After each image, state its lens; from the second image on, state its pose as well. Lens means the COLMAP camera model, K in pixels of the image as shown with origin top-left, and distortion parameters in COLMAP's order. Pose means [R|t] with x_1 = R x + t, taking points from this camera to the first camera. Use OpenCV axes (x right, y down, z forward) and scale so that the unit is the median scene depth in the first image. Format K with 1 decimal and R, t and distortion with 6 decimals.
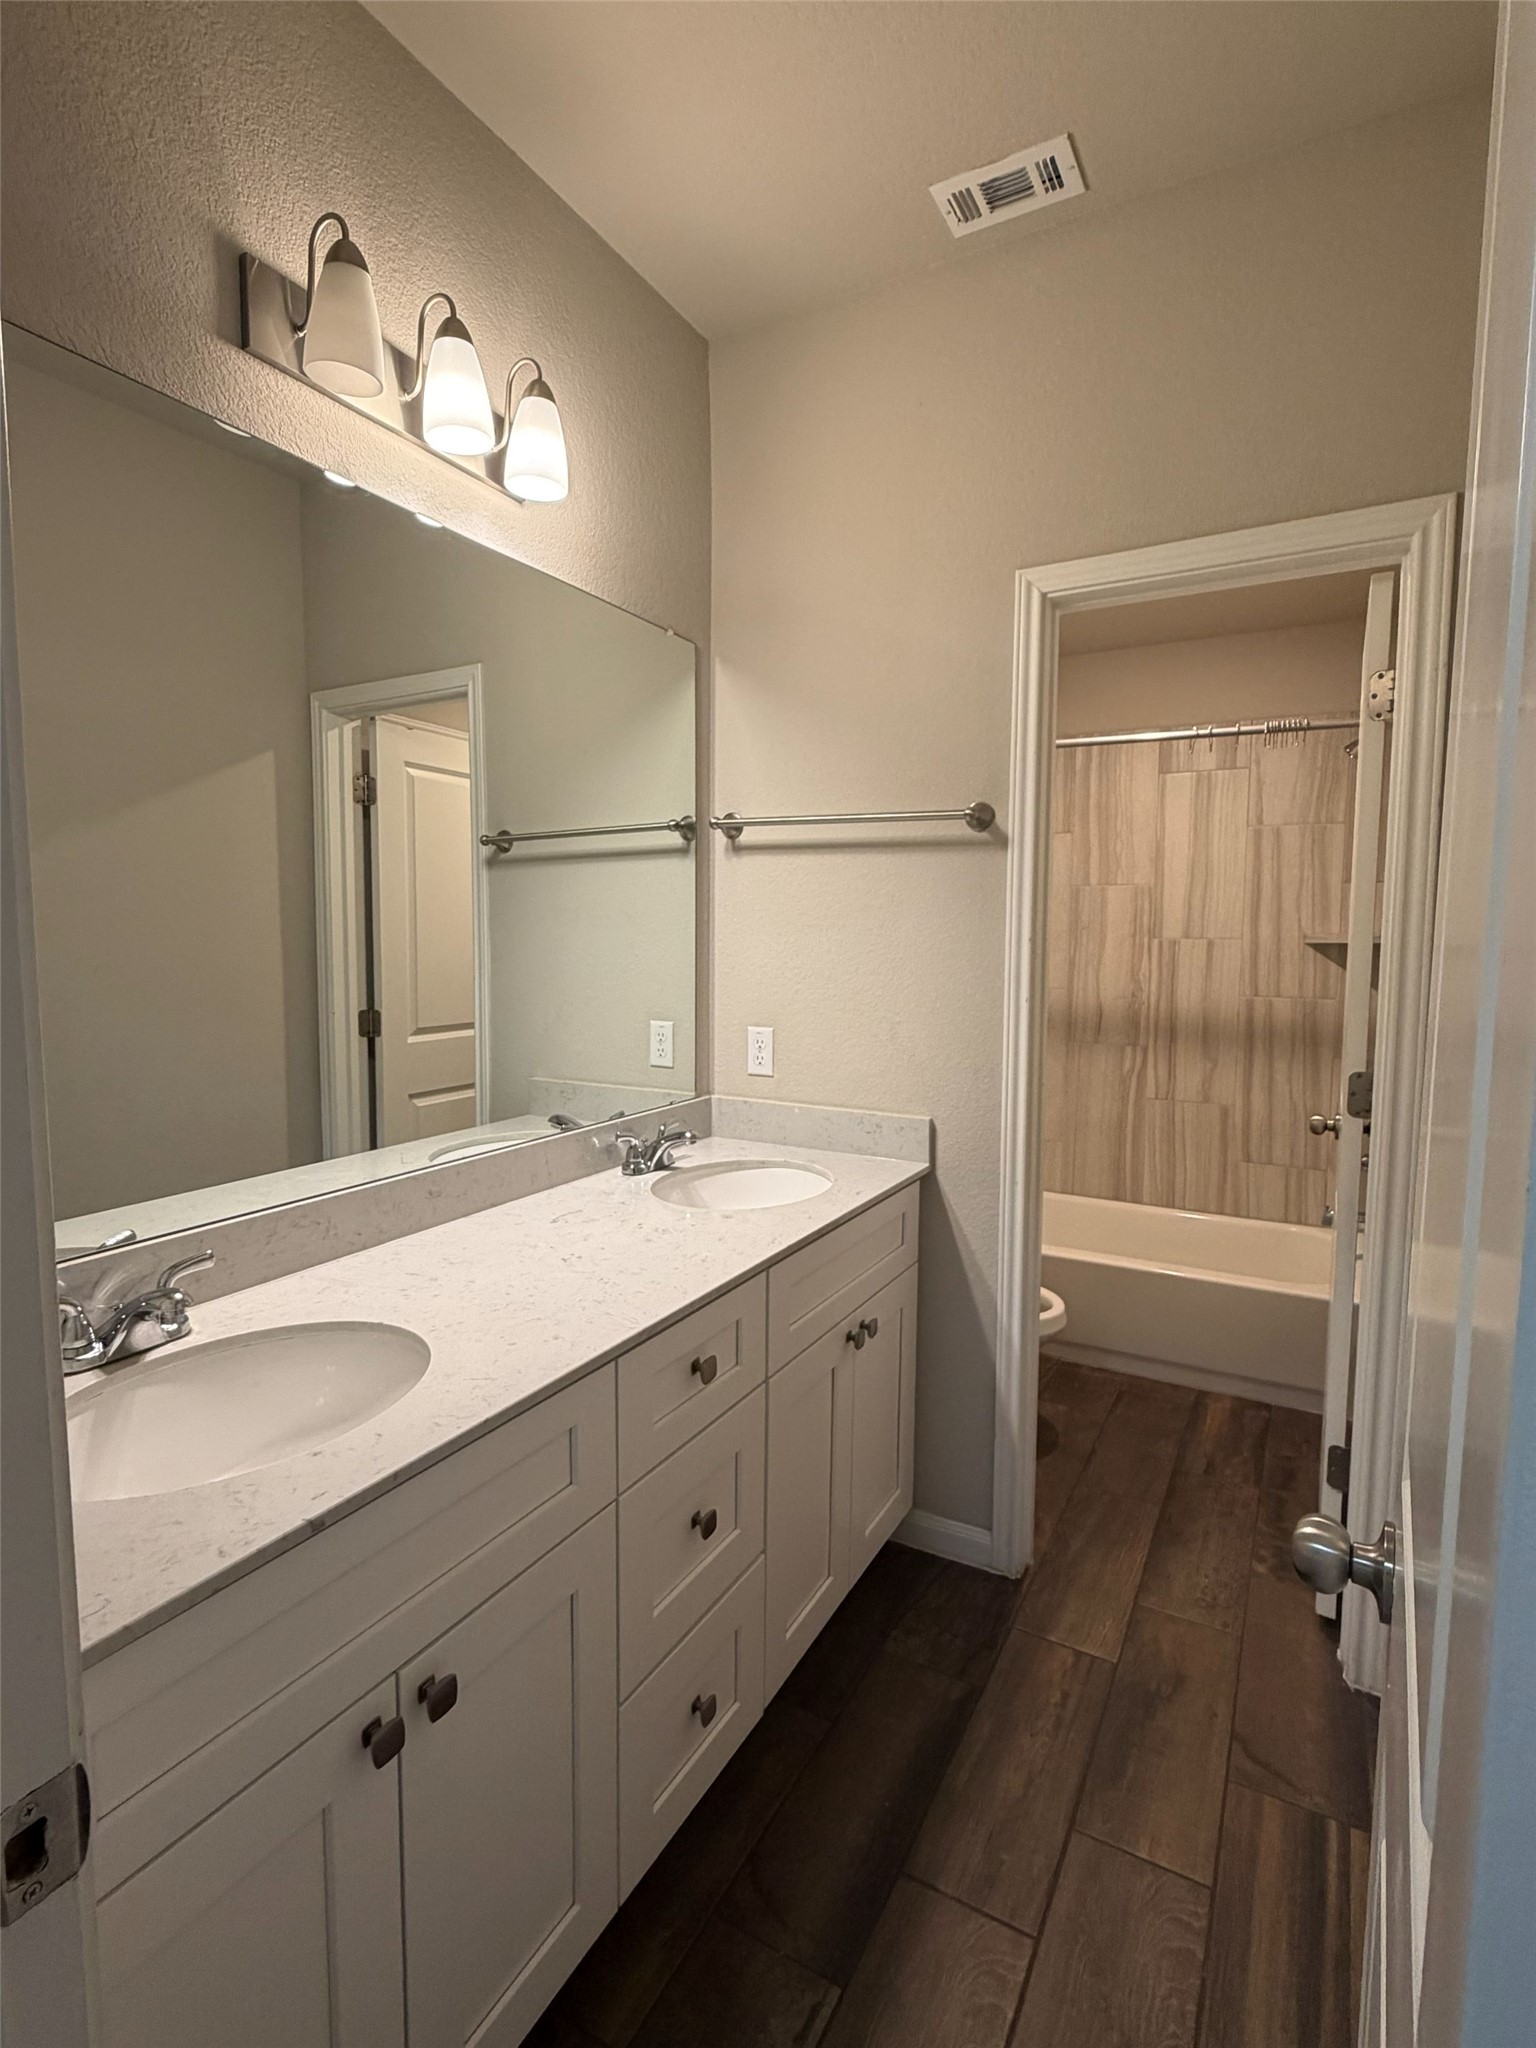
lens RADIAL K [[999.2, 0, 776.6], [0, 999.2, 1010.6], [0, 0, 1]] dist [0.003596, 0.000510]
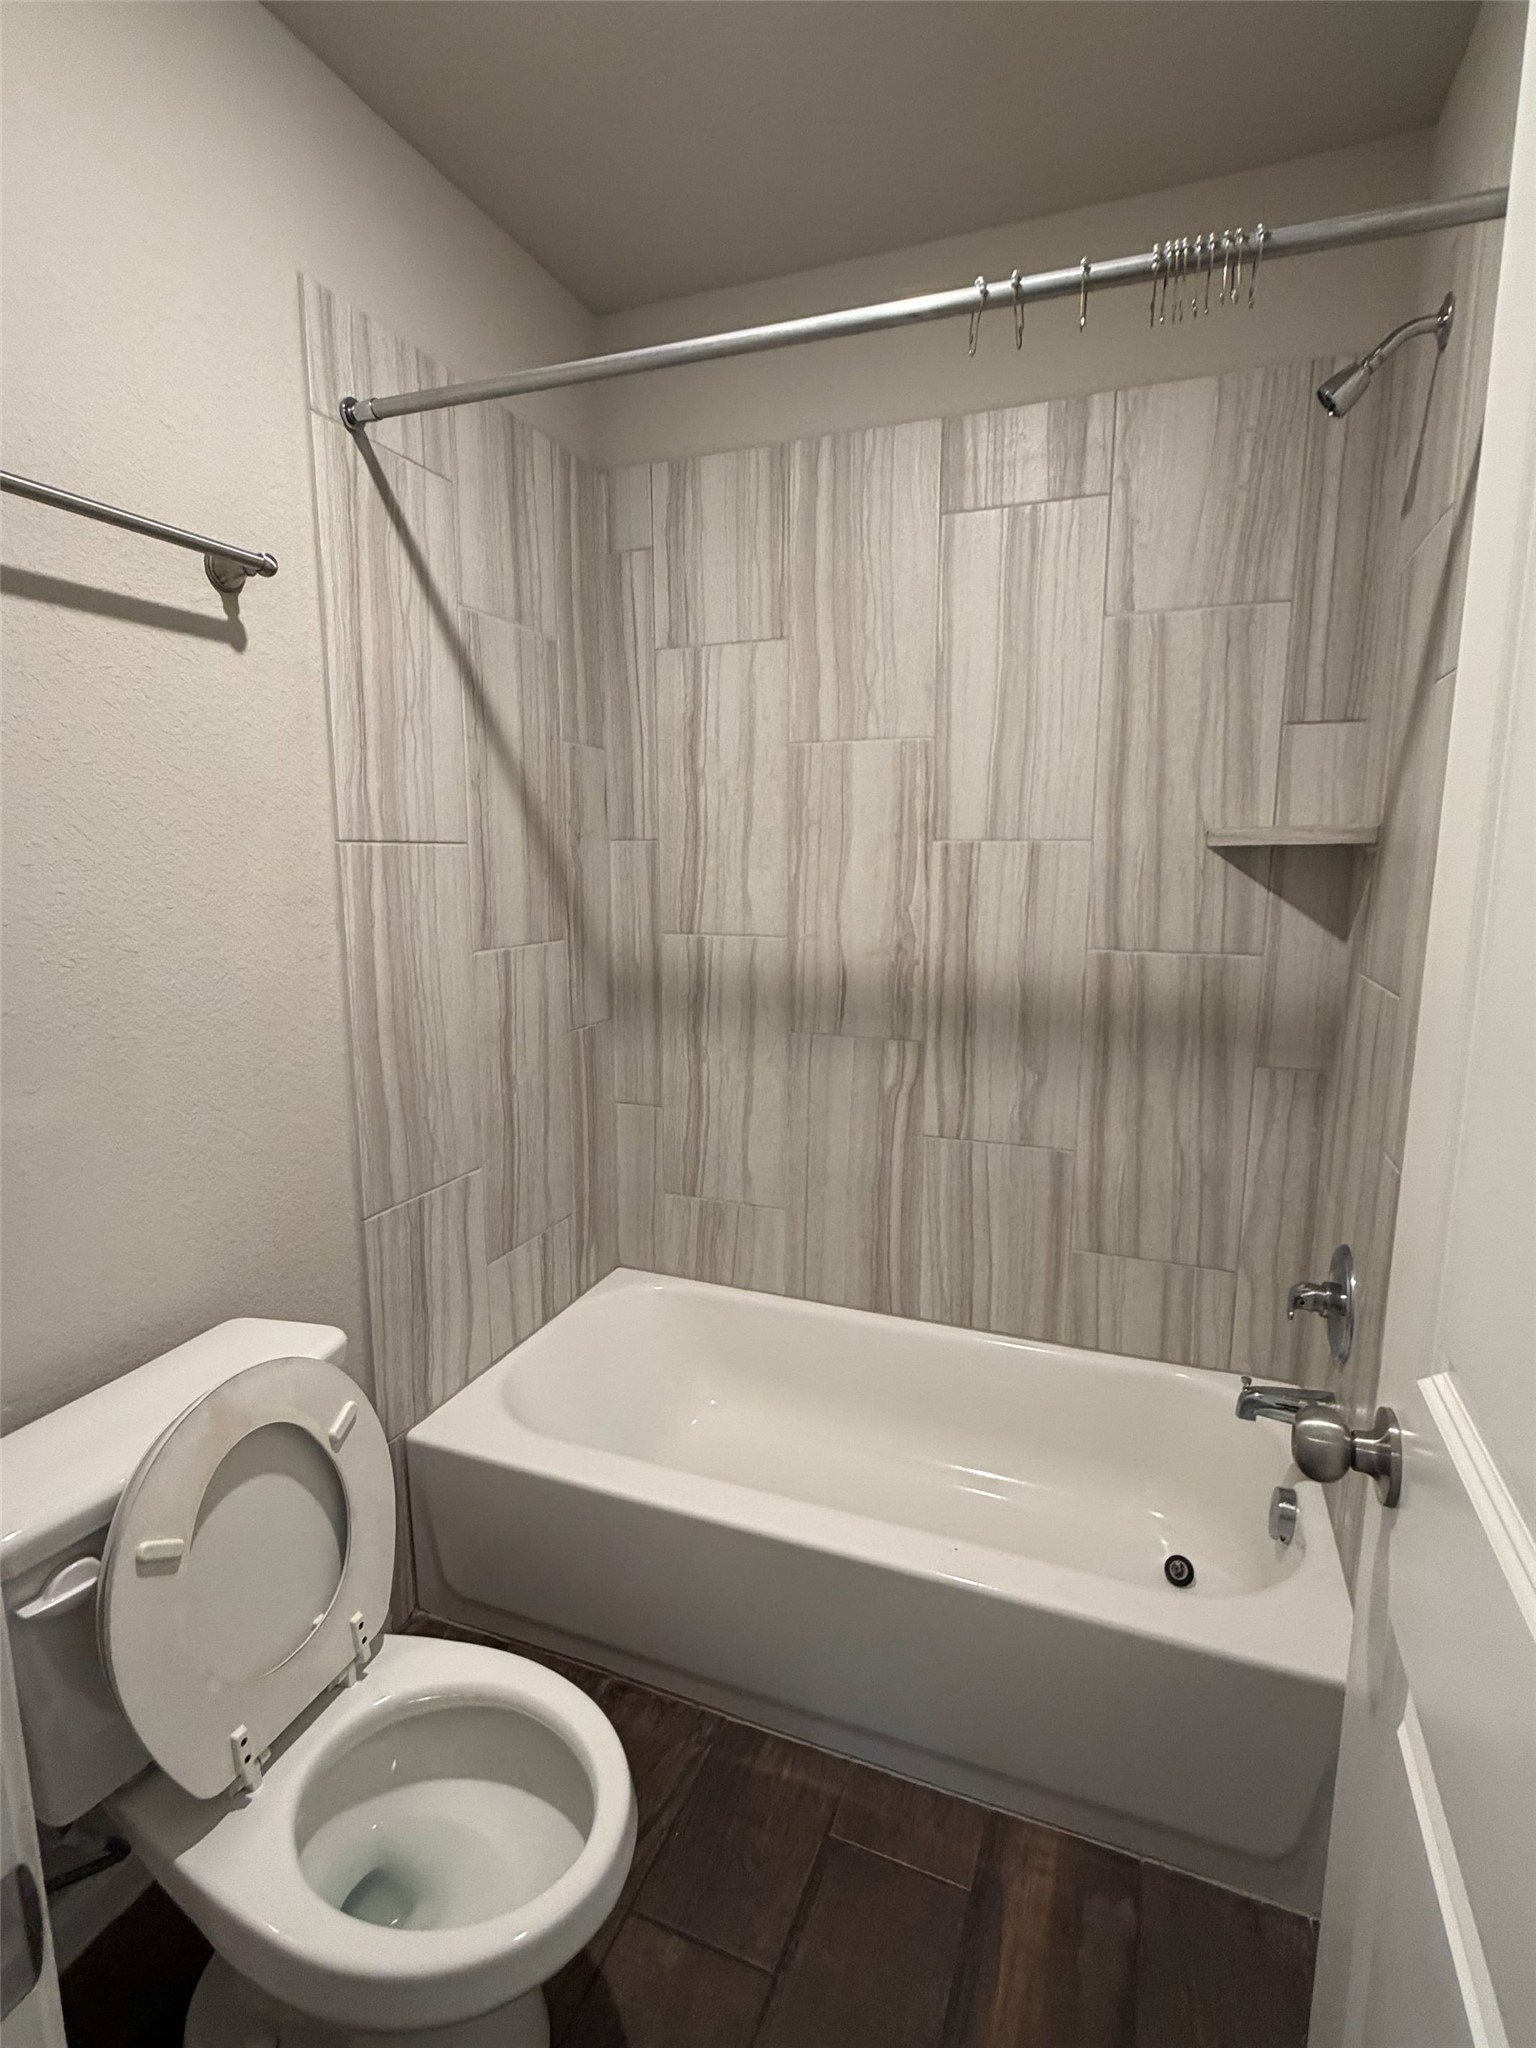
lens RADIAL K [[1013.8, 0, 759.6], [0, 1013.8, 1017.7], [0, 0, 1]] dist [-0.002609, -0.000309]
pose [[0.992784, -0.028747, 0.116423, 0.225660], [0.018521, 0.995950, 0.087980, -0.028404], [-0.118480, -0.085189, 0.989295, 0.482395]]
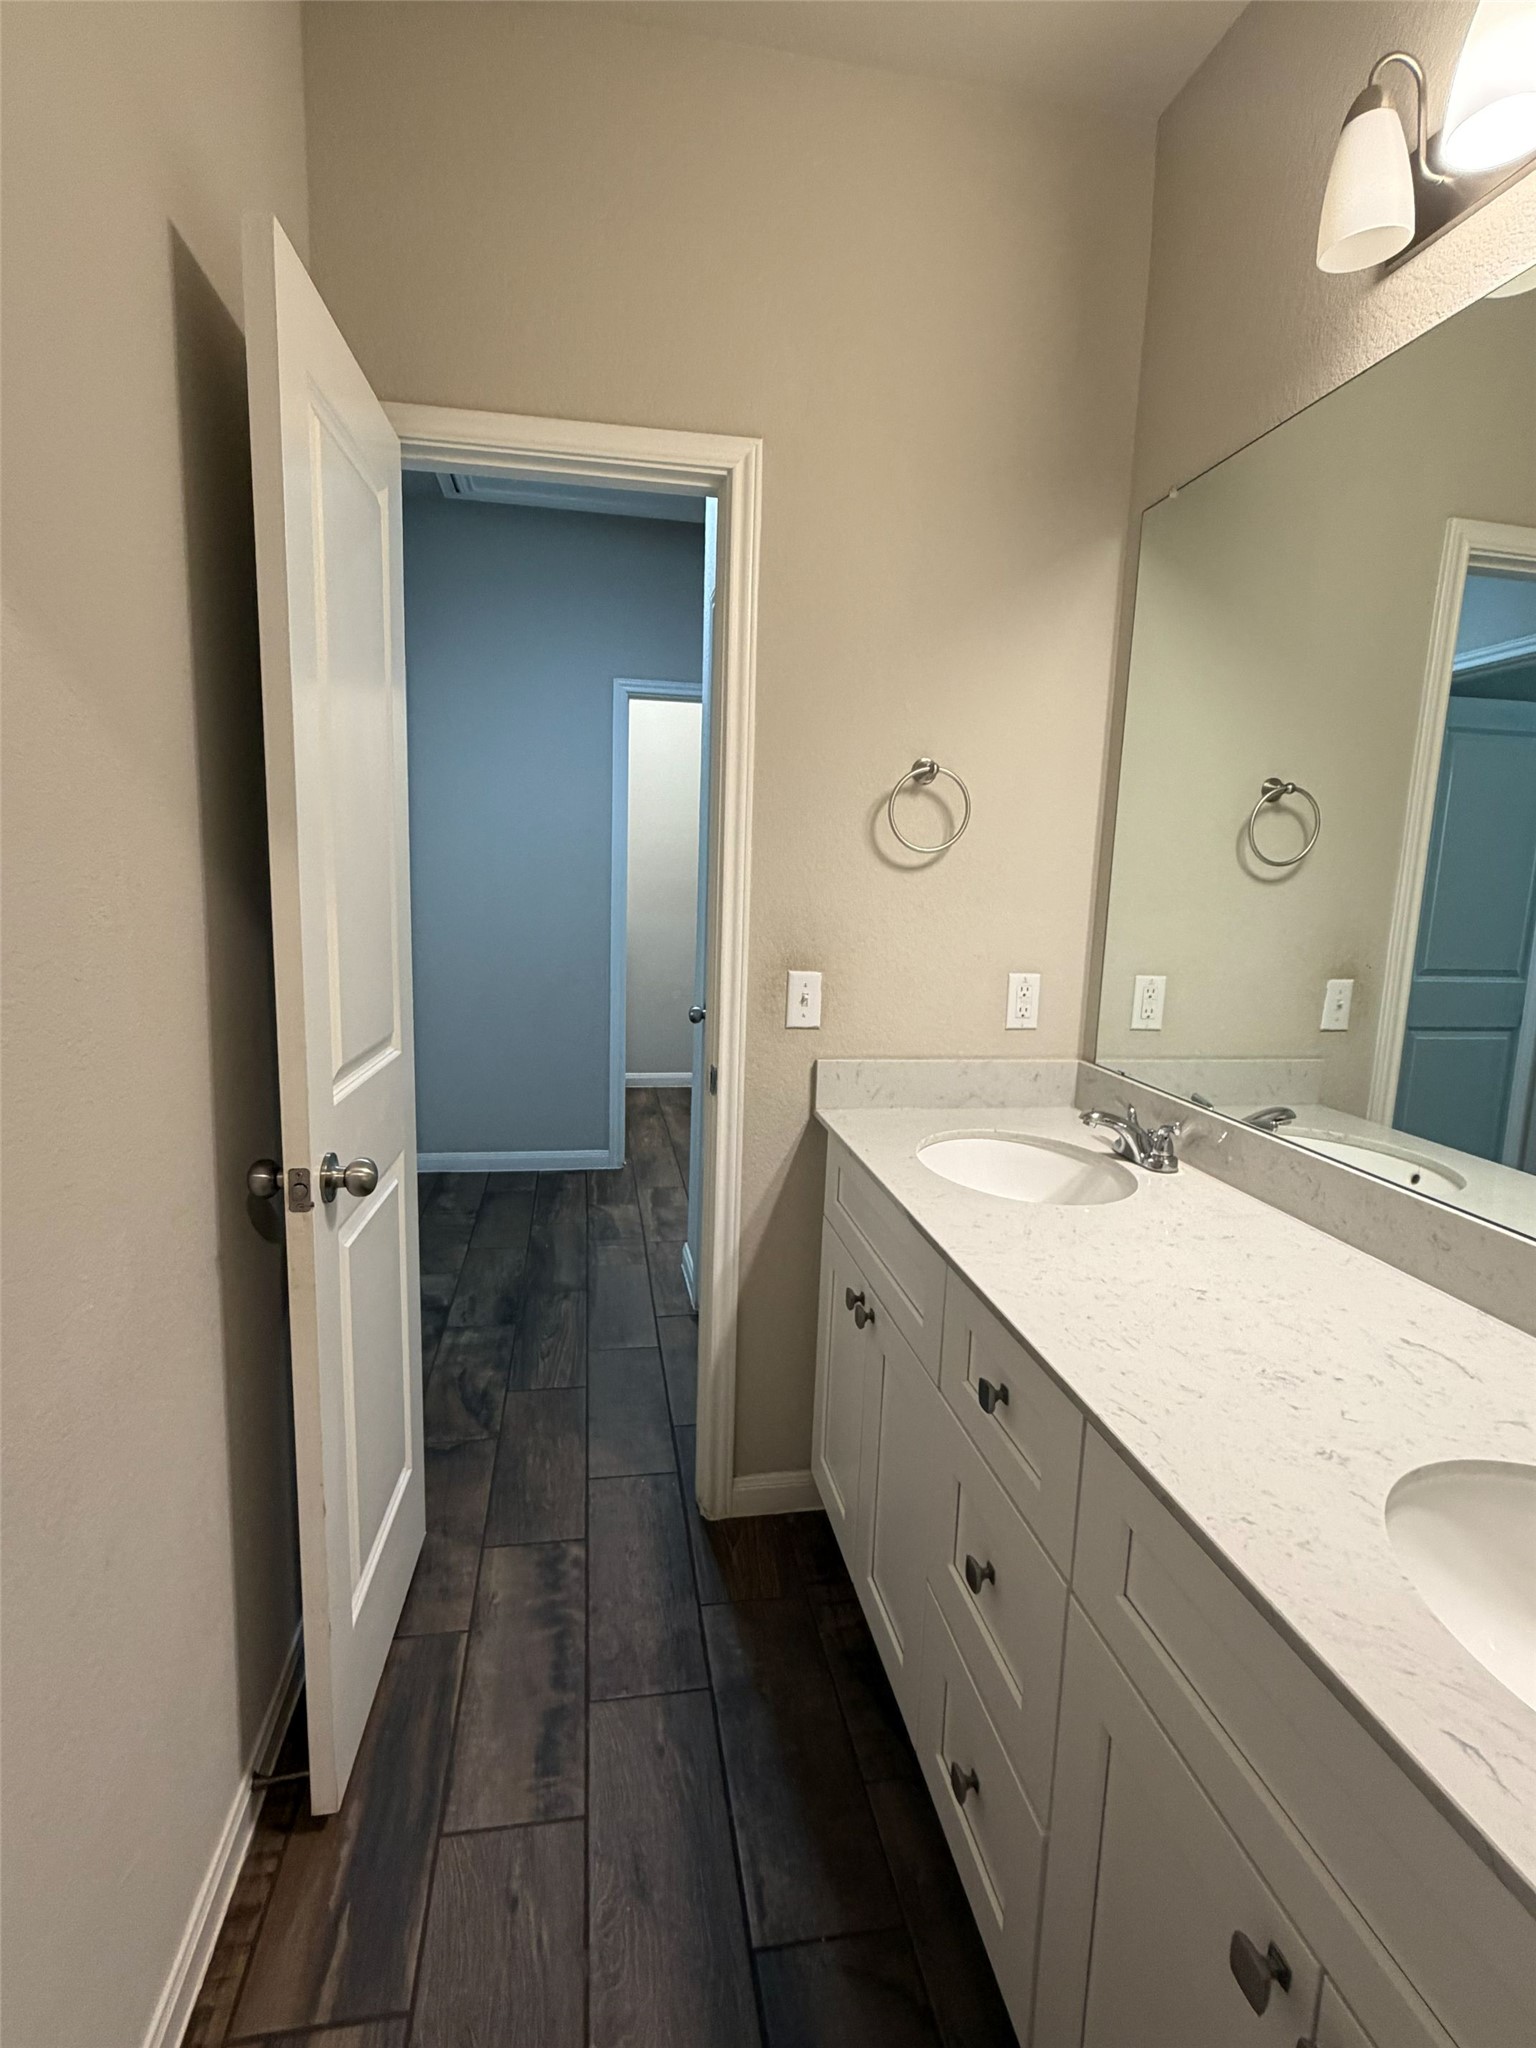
lens RADIAL K [[987.5, 0, 767.6], [0, 987.5, 1023.2], [0, 0, 1]] dist [0.000941, 0.000101]
pose [[-0.775807, 0.062602, -0.627857, 0.545832], [-0.091163, 0.973504, 0.209710, -0.087509], [0.624350, 0.219932, -0.749545, 1.396670]]
